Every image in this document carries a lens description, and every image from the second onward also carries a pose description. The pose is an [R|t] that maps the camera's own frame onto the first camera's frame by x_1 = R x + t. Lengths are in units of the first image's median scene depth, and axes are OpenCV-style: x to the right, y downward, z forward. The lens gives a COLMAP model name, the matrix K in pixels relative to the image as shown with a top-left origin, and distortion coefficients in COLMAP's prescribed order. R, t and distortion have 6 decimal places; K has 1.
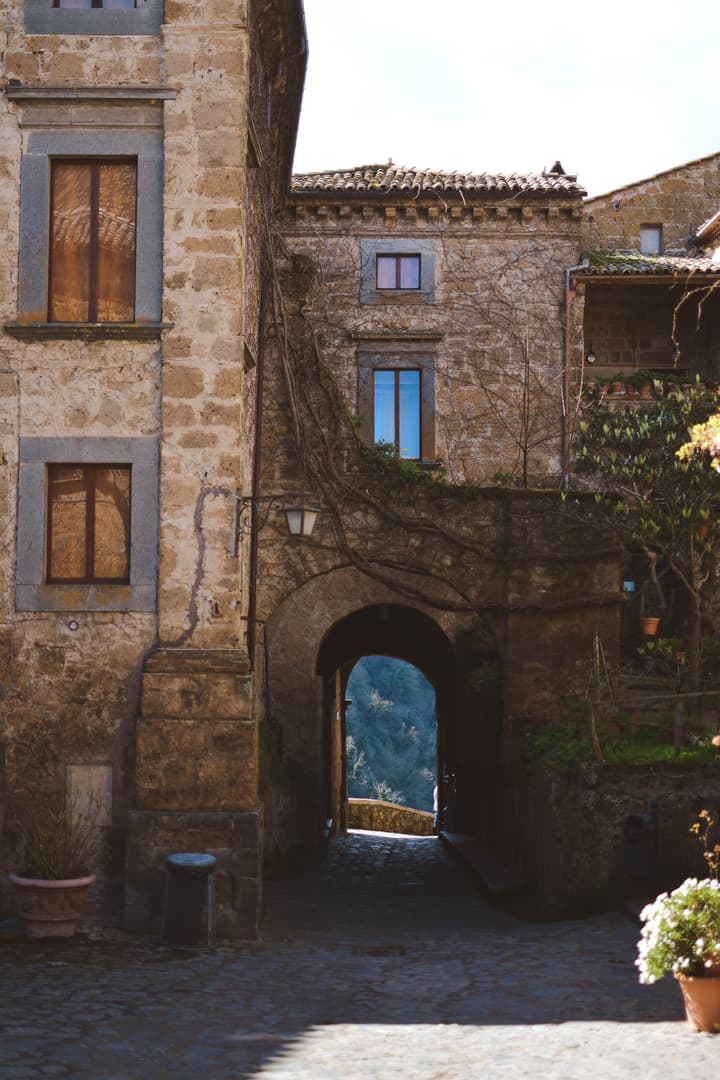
lens RADIAL K [[1664.9, 0, 360.0], [0, 1664.9, 540.0], [0, 0, 1]] dist [0.002004, 0.029627]
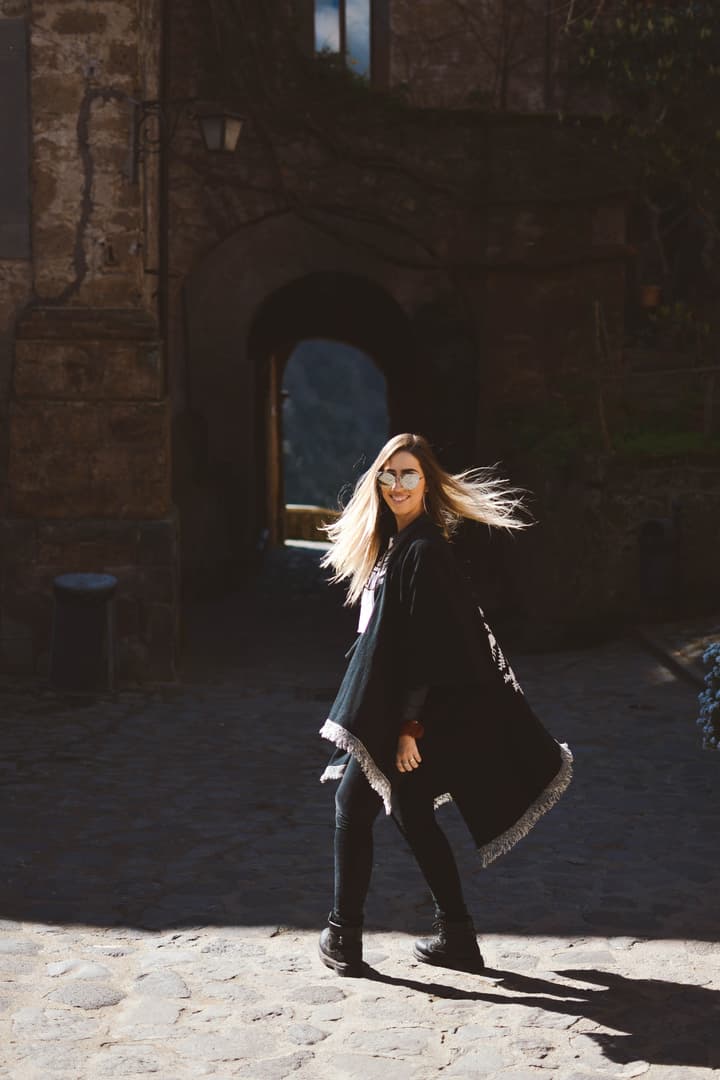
lens RADIAL K [[1664.9, 0, 360.0], [0, 1664.9, 540.0], [0, 0, 1]] dist [0.002004, 0.029627]
pose [[0.999225, -0.008274, 0.038475, -0.003570], [0.001559, 0.985204, 0.171378, 0.039684], [-0.039324, -0.171185, 0.984454, 0.231022]]
